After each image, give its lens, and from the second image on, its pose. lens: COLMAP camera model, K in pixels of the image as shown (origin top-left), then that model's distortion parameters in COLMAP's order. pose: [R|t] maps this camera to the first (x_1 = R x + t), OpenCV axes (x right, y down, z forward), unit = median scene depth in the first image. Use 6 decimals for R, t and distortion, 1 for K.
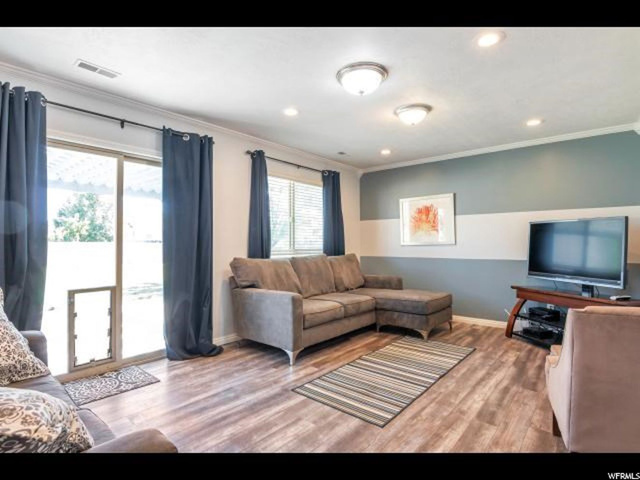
lens RADIAL K [[332.9, 0, 314.2], [0, 332.9, 242.8], [0, 0, 1]] dist [-0.004959, -0.010793]
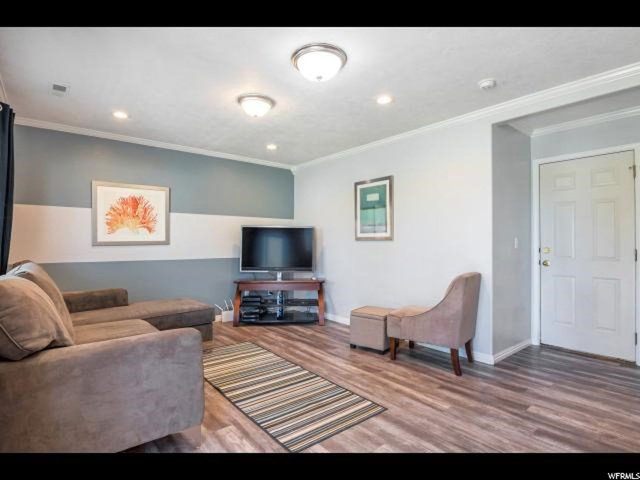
lens RADIAL K [[332.9, 0, 314.2], [0, 332.9, 241.6], [0, 0, 1]] dist [-0.004959, -0.010793]
pose [[0.165858, 0.008101, 0.986116, -0.624514], [-0.007161, 0.999950, -0.007010, 0.001869], [-0.986124, -0.005899, 0.165907, 0.703066]]
